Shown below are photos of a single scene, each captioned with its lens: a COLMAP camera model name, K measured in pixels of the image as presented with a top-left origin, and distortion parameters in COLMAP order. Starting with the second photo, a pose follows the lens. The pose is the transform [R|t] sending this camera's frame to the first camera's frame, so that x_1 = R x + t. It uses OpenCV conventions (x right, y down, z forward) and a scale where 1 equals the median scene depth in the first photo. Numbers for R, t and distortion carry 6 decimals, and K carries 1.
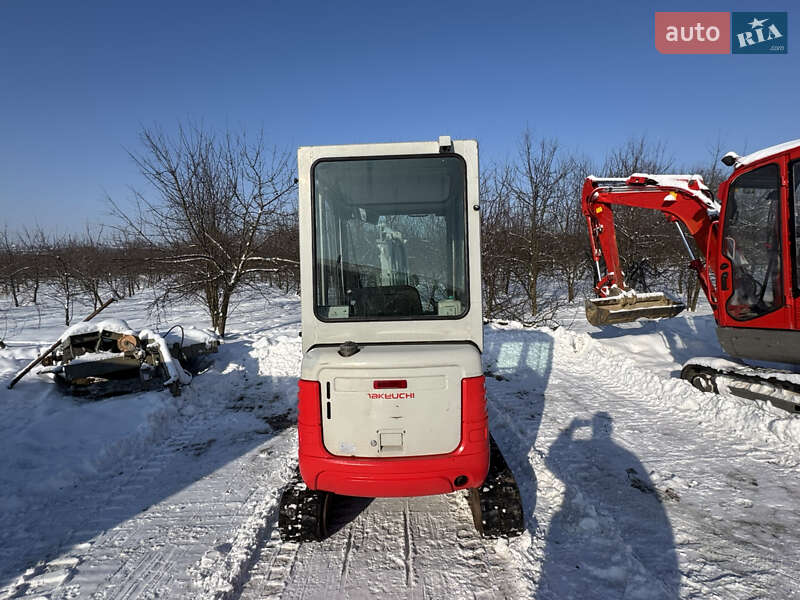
lens RADIAL K [[415.5, 0, 400.2], [0, 415.5, 299.4], [0, 0, 1]] dist [-0.000790, 0.000223]
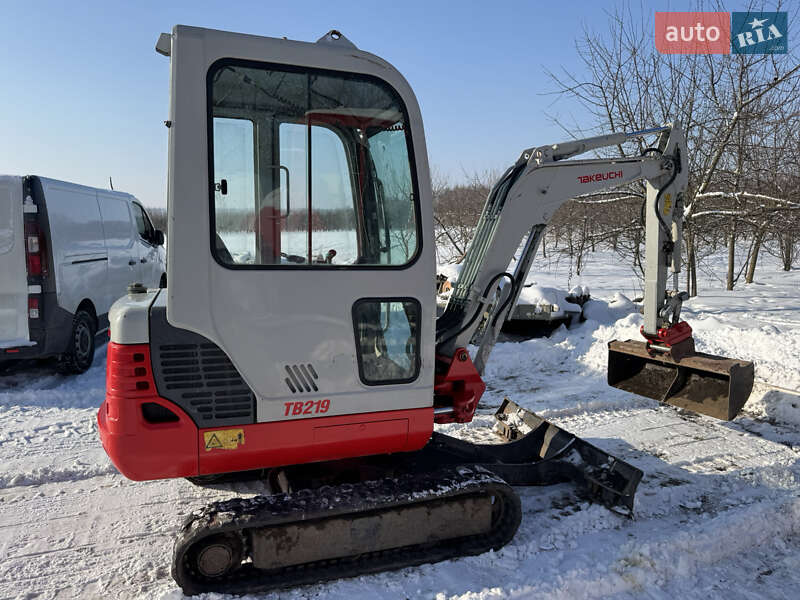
lens RADIAL K [[578.9, 0, 403.0], [0, 578.9, 302.8], [0, 0, 1]] dist [0.038527, -0.042953]
pose [[0.361134, 0.143720, -0.921372, 0.708417], [-0.068301, 0.989475, 0.127572, -0.037749], [0.930009, 0.016860, 0.367149, 0.548462]]
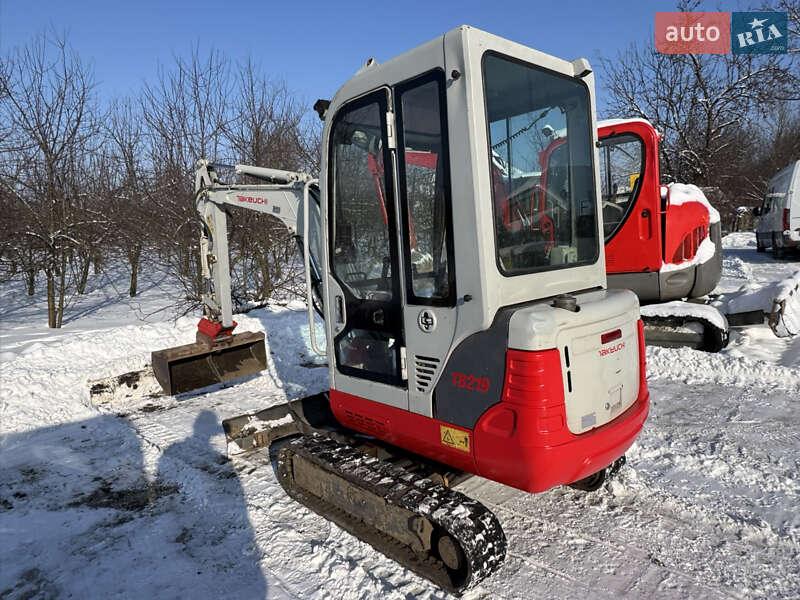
lens RADIAL K [[516.2, 0, 404.8], [0, 516.2, 303.2], [0, 0, 1]] dist [-0.004777, 0.004541]
pose [[0.712523, -0.097084, 0.694899, -0.524803], [0.072404, 0.995268, 0.064808, 0.015841], [-0.697903, 0.004136, 0.716181, 0.253694]]
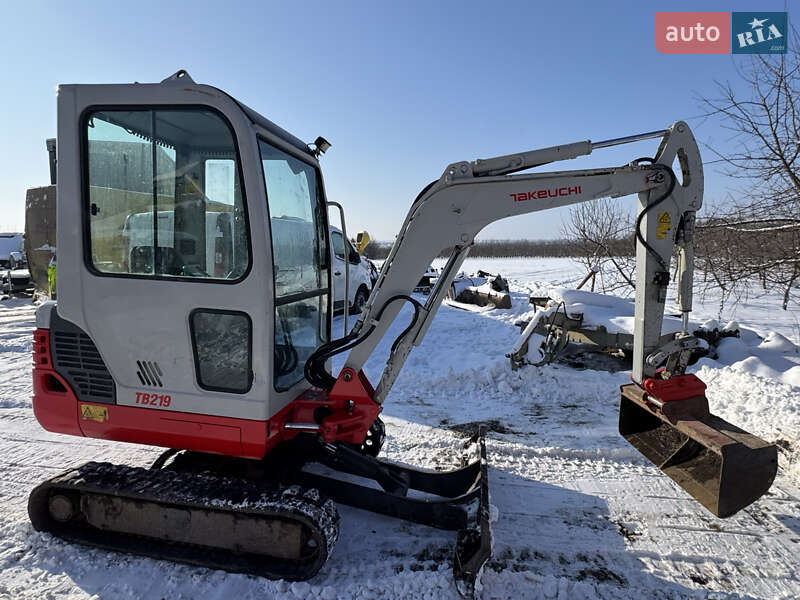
lens RADIAL K [[447.6, 0, 405.3], [0, 447.6, 299.6], [0, 0, 1]] dist [-0.001371, 0.001188]
pose [[-0.135491, 0.126221, -0.982706, 0.600628], [-0.080339, 0.987186, 0.137873, -0.062646], [0.987516, 0.097630, -0.123615, 1.043609]]
